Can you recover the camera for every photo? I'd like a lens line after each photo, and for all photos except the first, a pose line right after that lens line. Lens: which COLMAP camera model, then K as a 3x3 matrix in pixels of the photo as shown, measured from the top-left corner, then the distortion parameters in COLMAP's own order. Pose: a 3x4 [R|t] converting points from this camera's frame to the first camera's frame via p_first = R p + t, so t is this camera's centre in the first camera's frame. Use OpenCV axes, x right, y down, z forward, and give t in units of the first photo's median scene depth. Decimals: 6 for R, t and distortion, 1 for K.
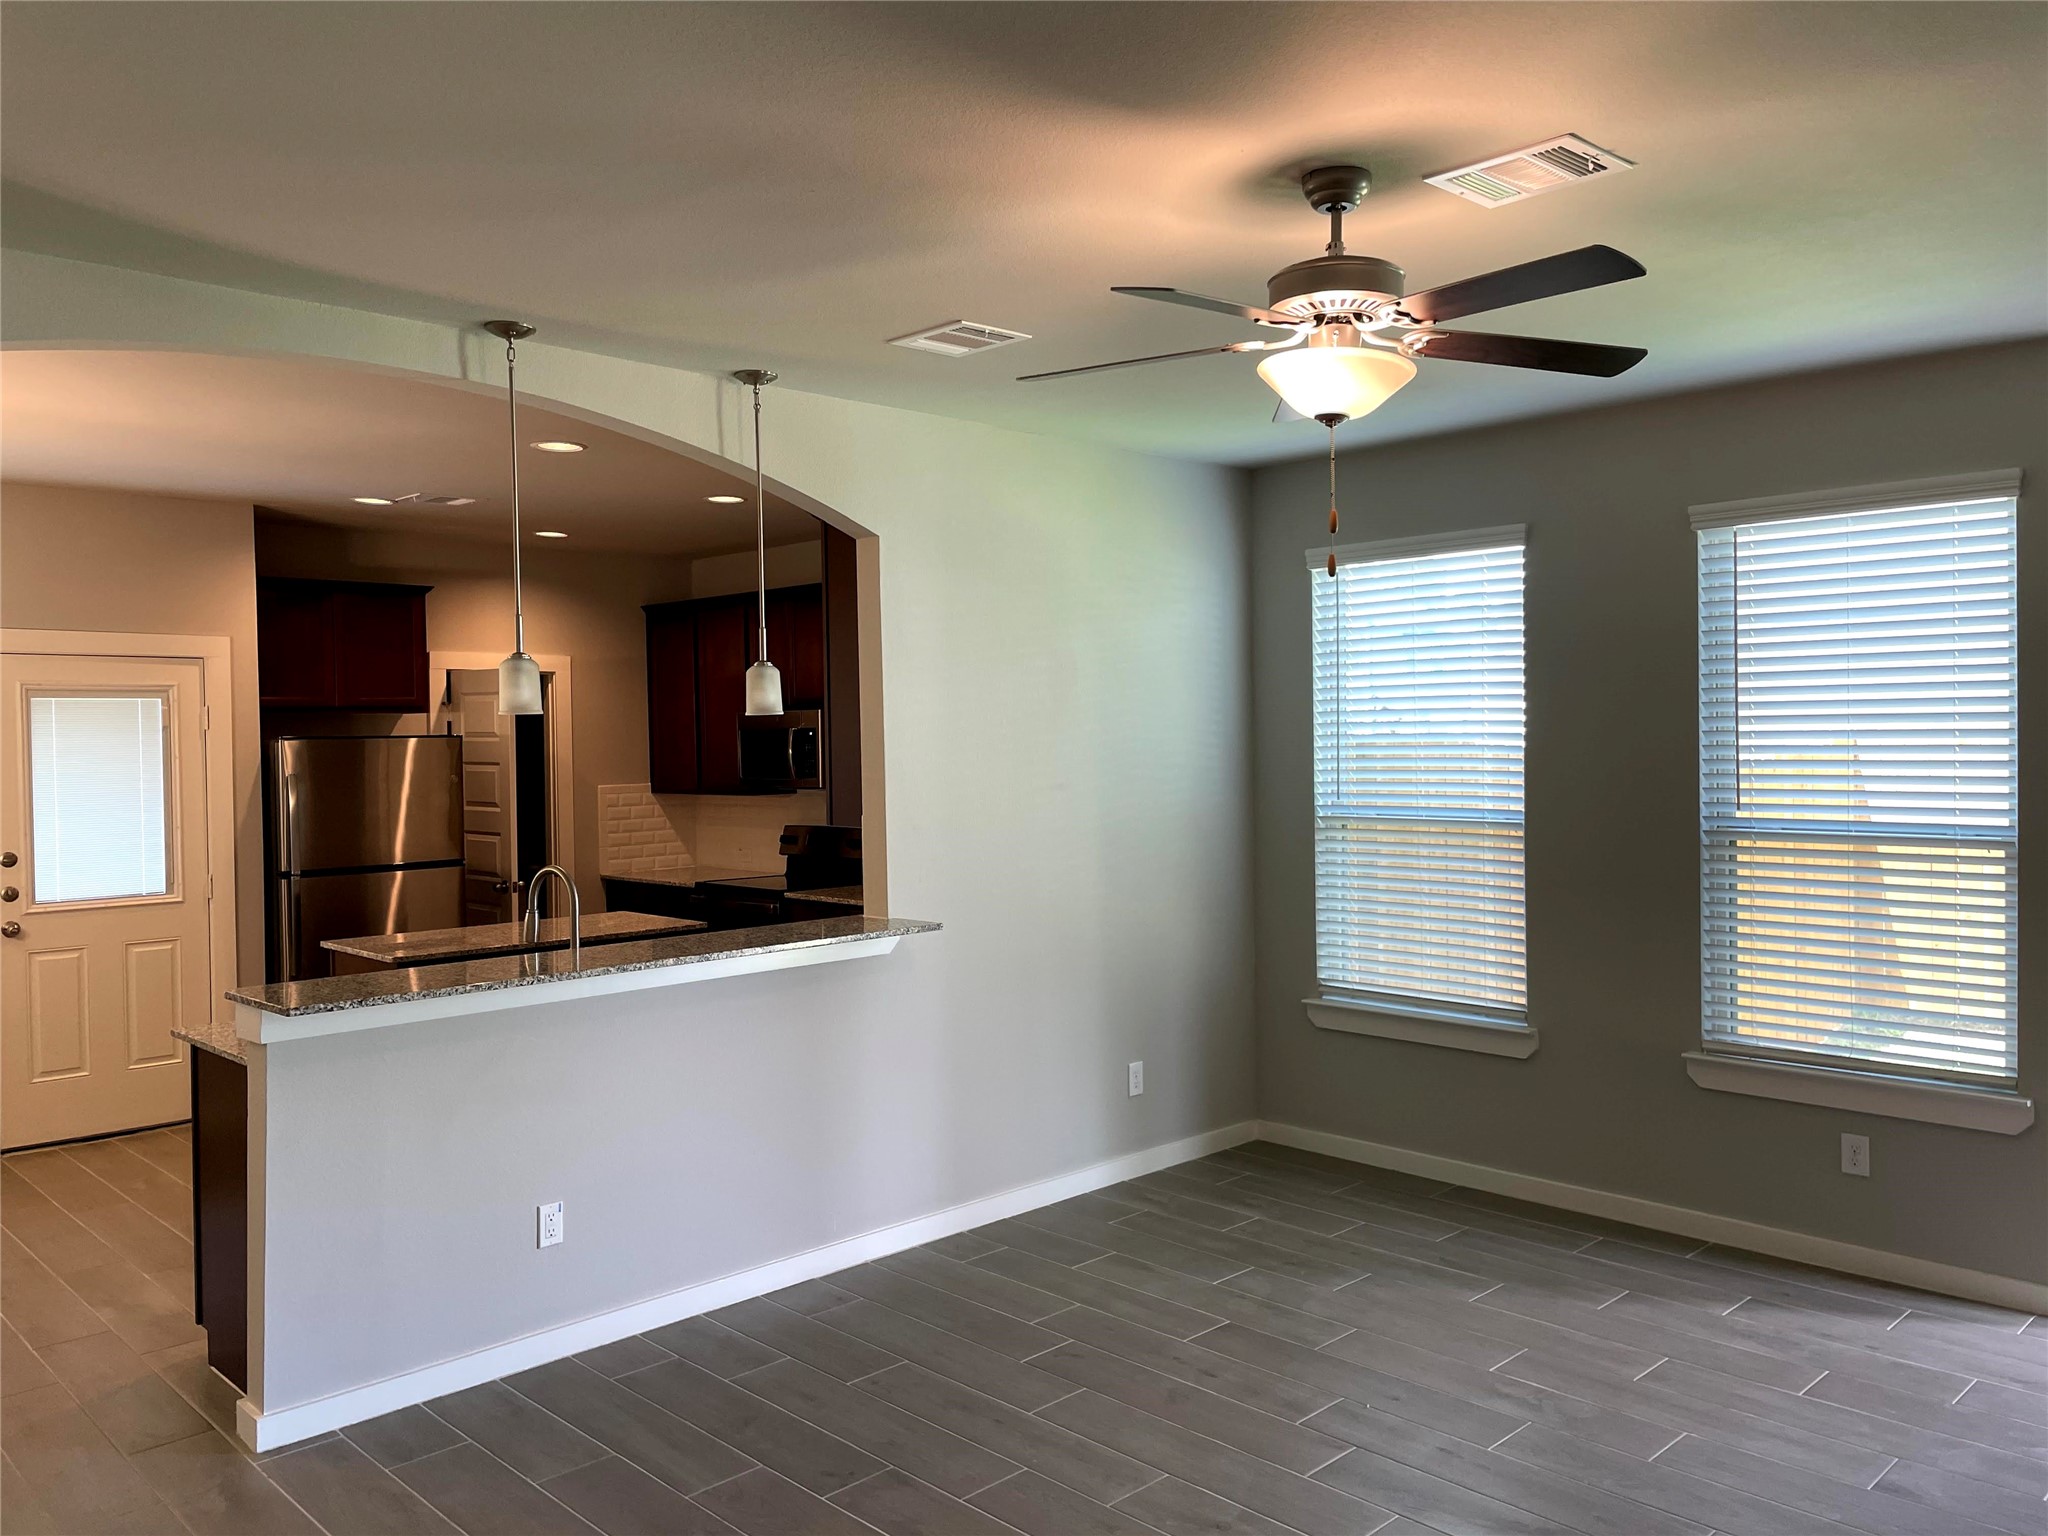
lens RADIAL K [[1542.6, 0, 1024.0], [0, 1542.6, 768.0], [0, 0, 1]] dist [0.082449, -0.121406]
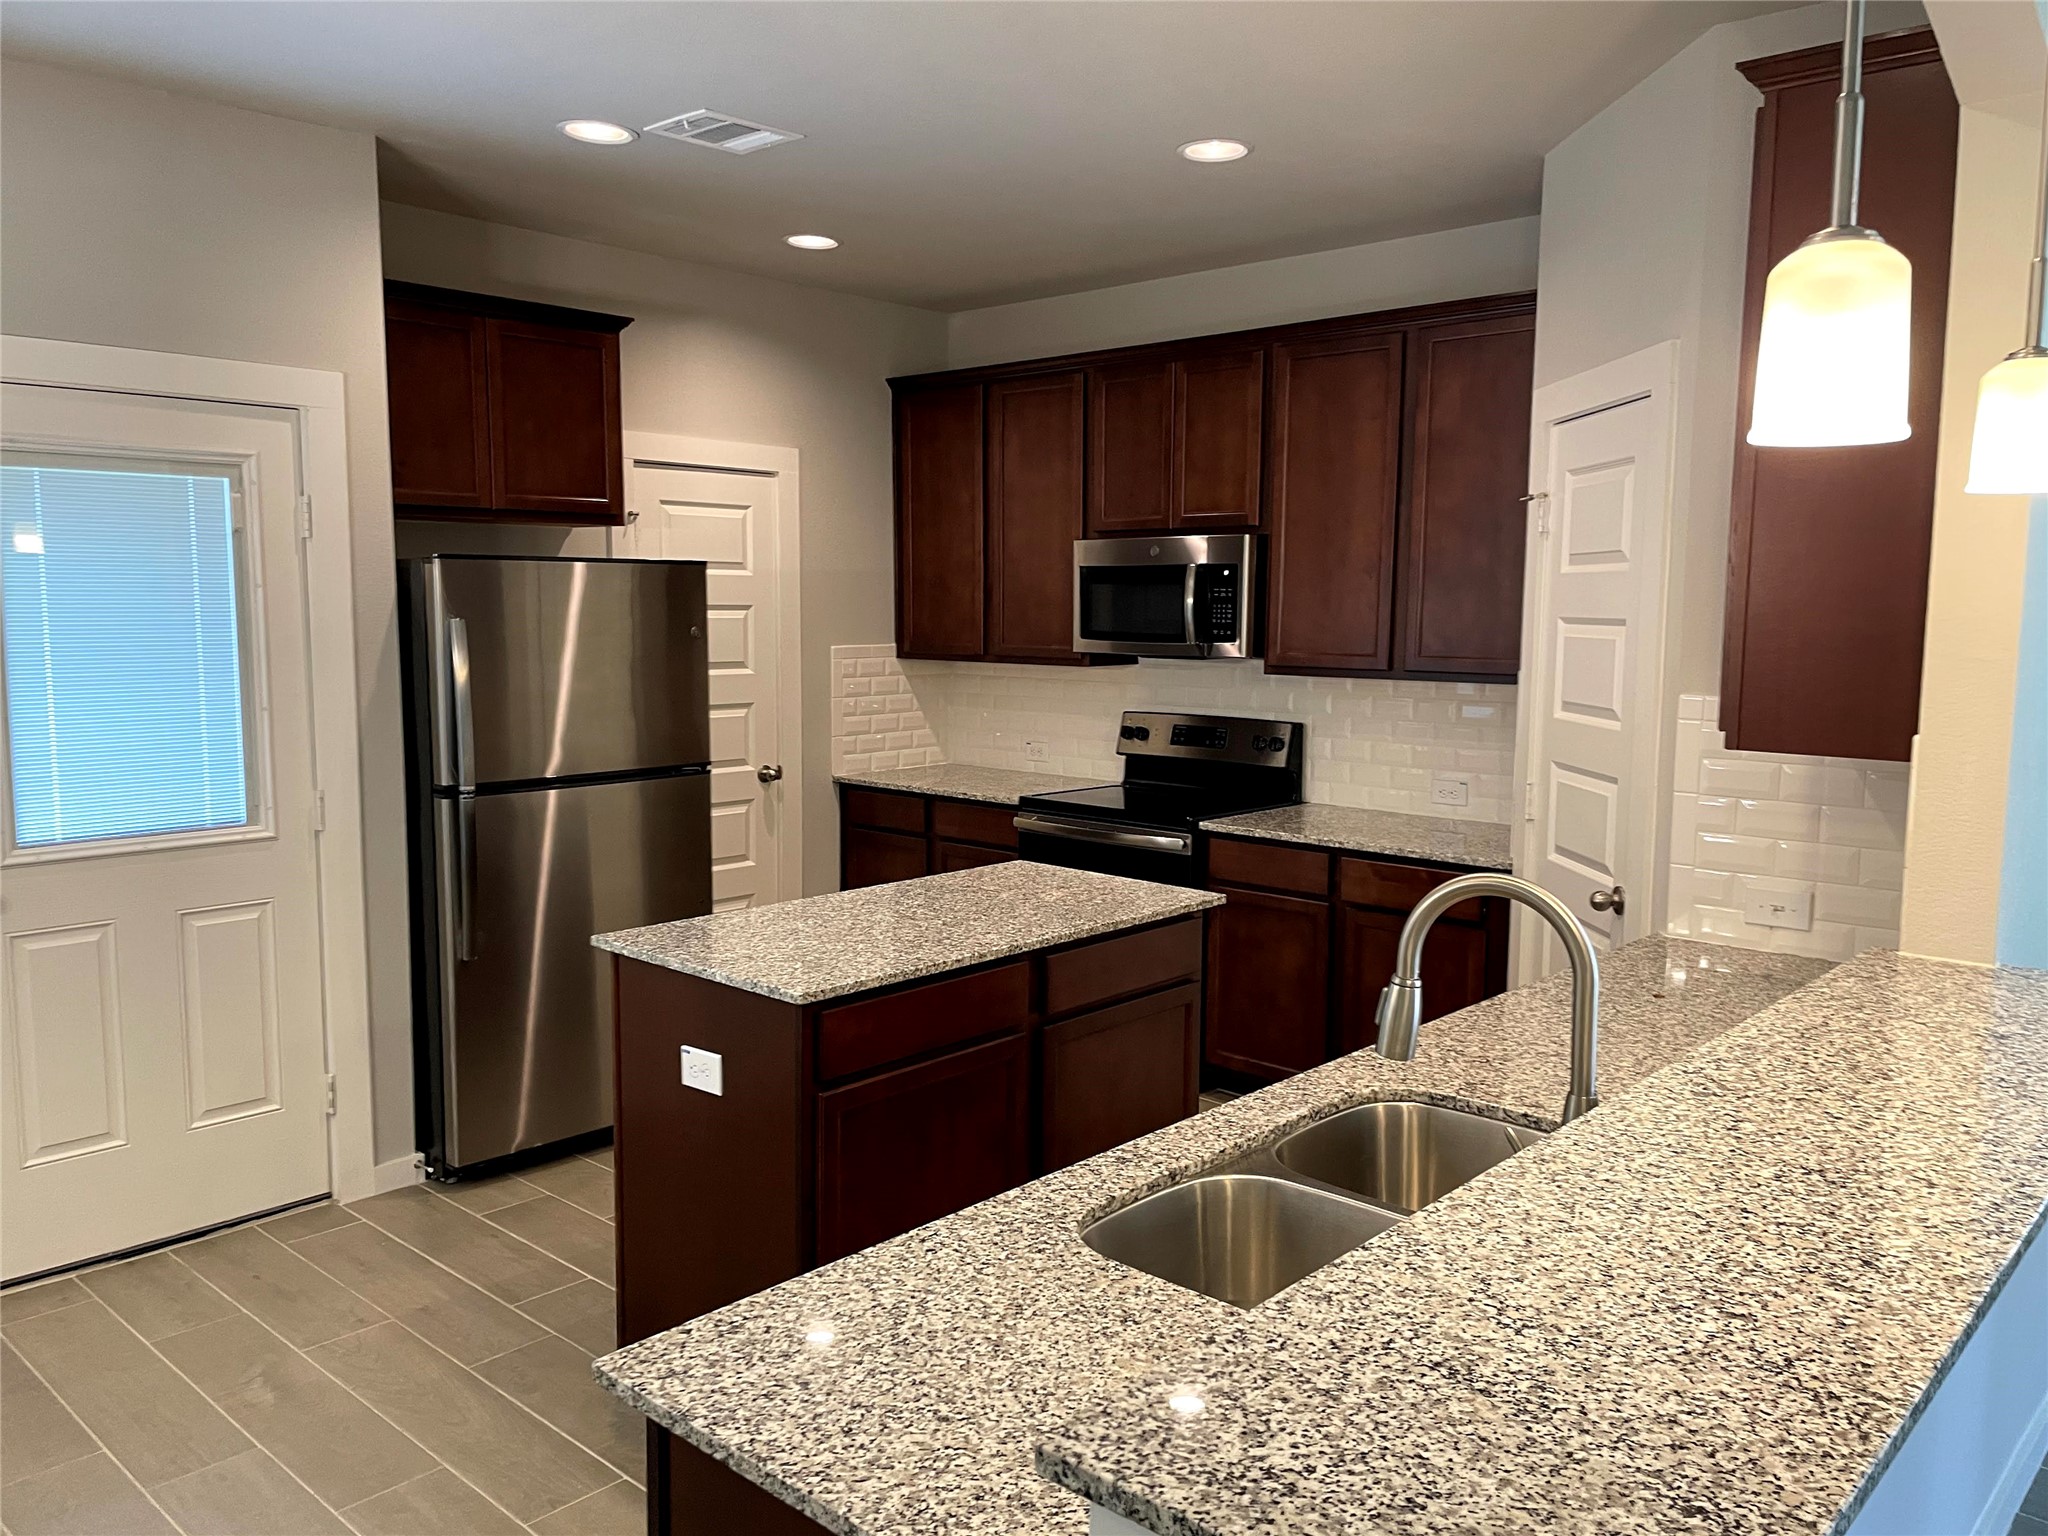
lens RADIAL K [[1542.6, 0, 1024.0], [0, 1542.6, 768.0], [0, 0, 1]] dist [0.082449, -0.121406]
pose [[0.998138, 0.015655, 0.058955, -0.270938], [-0.020933, 0.995722, 0.089995, 0.002340], [-0.057294, -0.091062, 0.994196, 0.378853]]
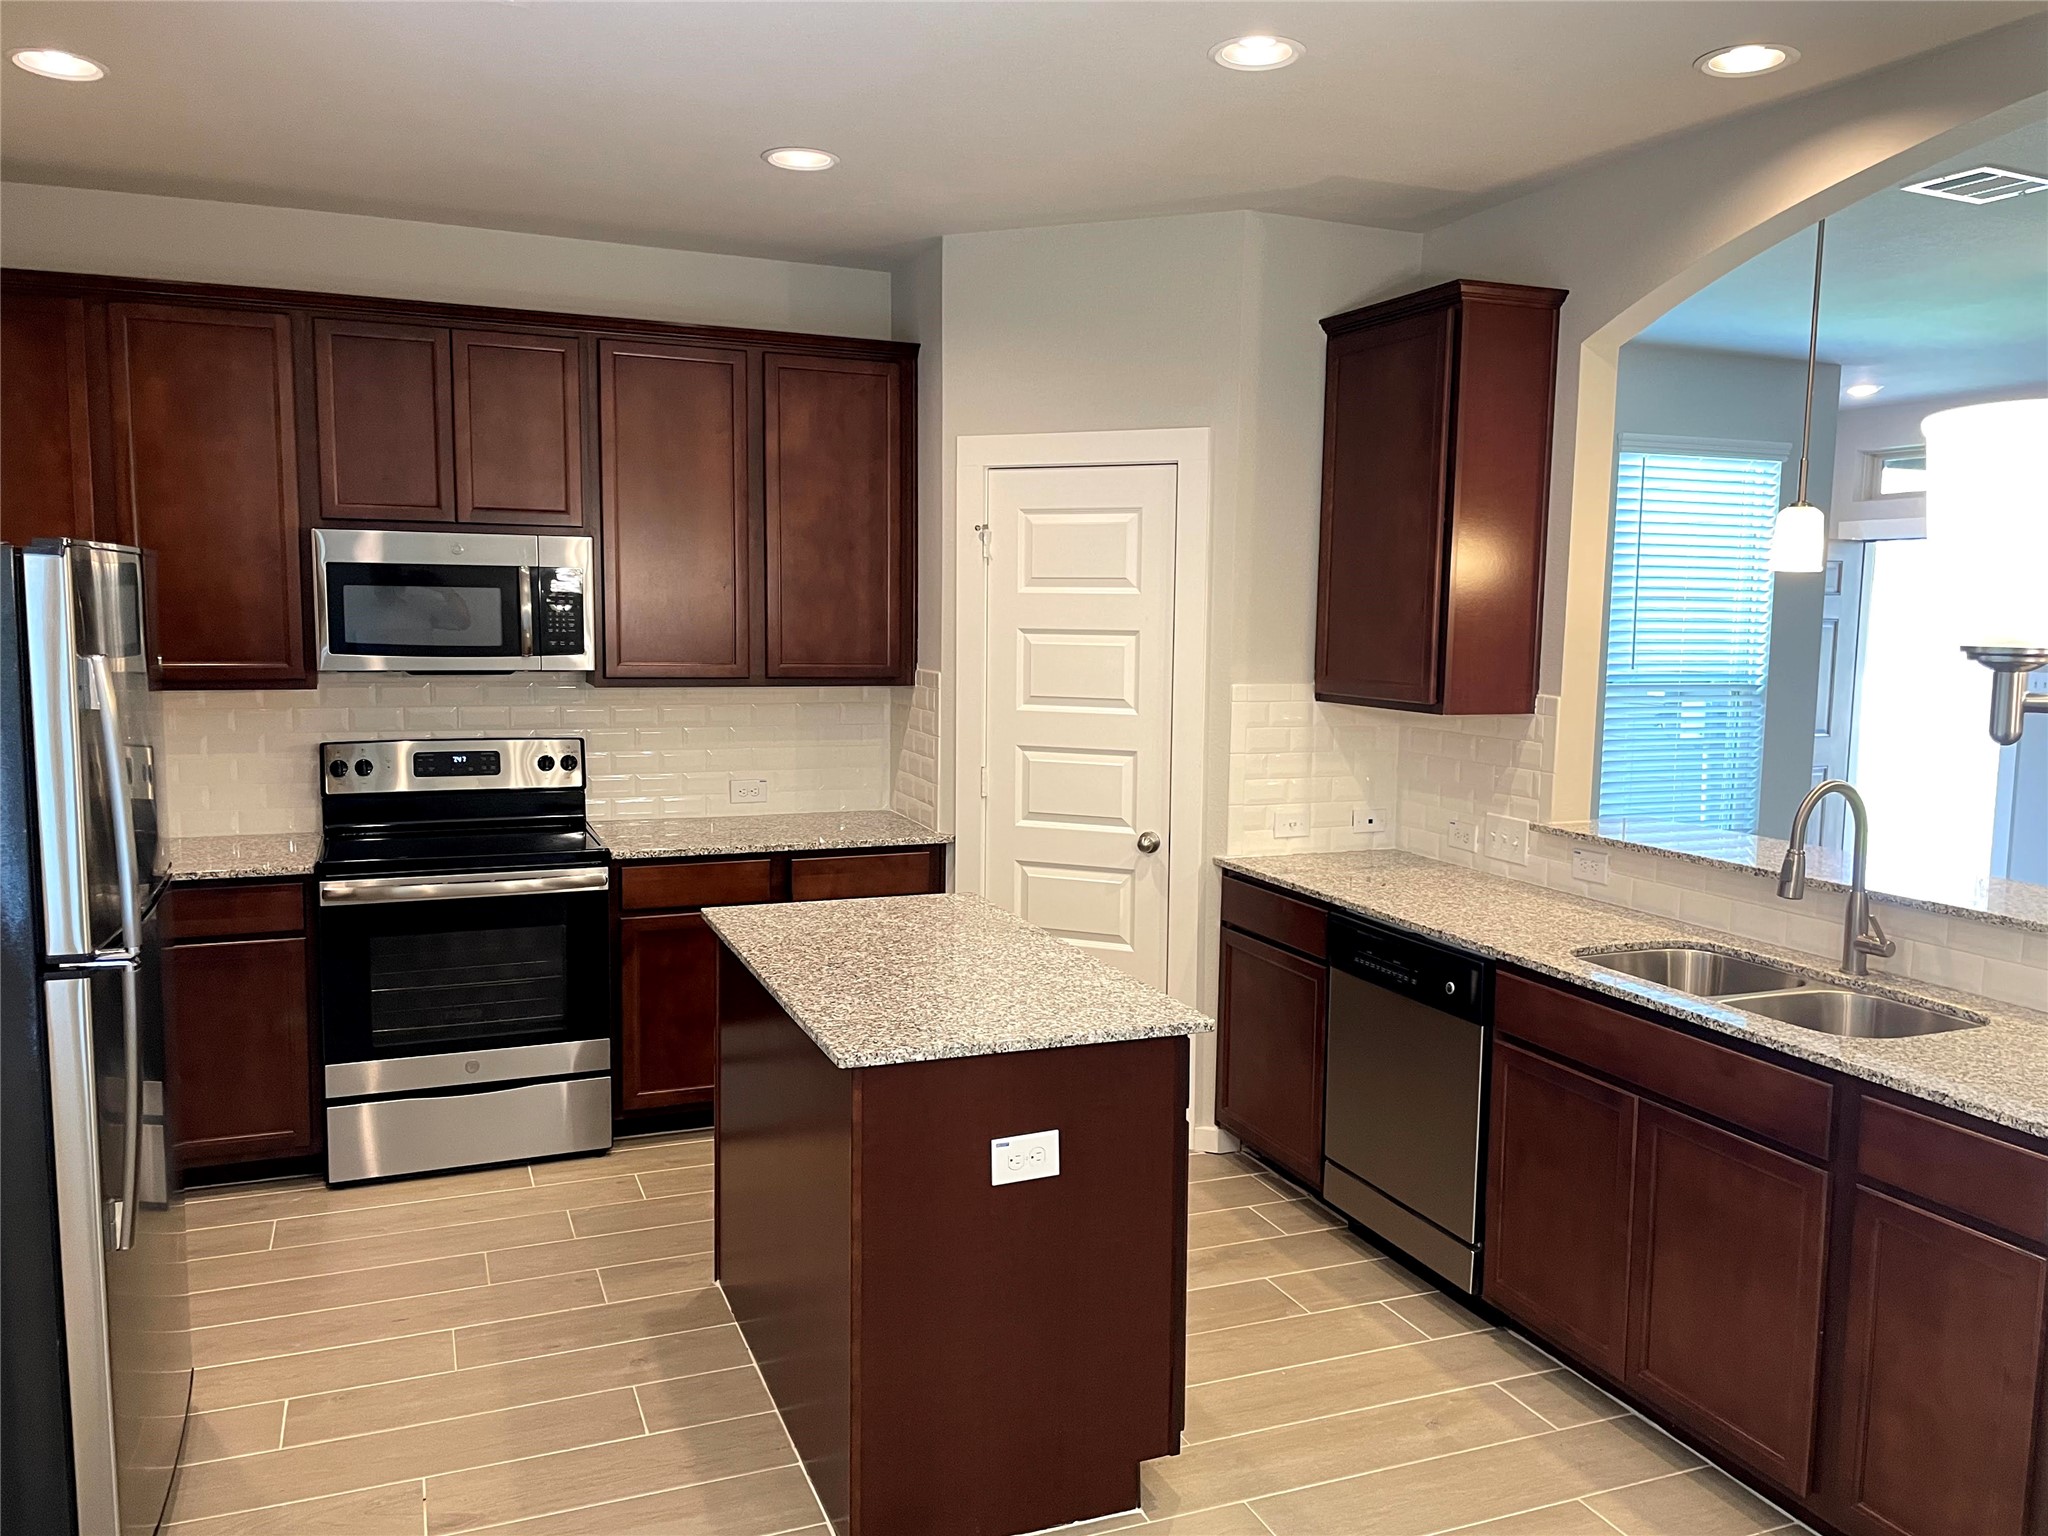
lens RADIAL K [[1542.6, 0, 1024.0], [0, 1542.6, 768.0], [0, 0, 1]] dist [0.082449, -0.121406]
pose [[0.379466, -0.076226, 0.922060, -0.643375], [-0.002670, 0.996506, 0.083479, -0.000330], [-0.925202, -0.034139, 0.377937, 0.641079]]
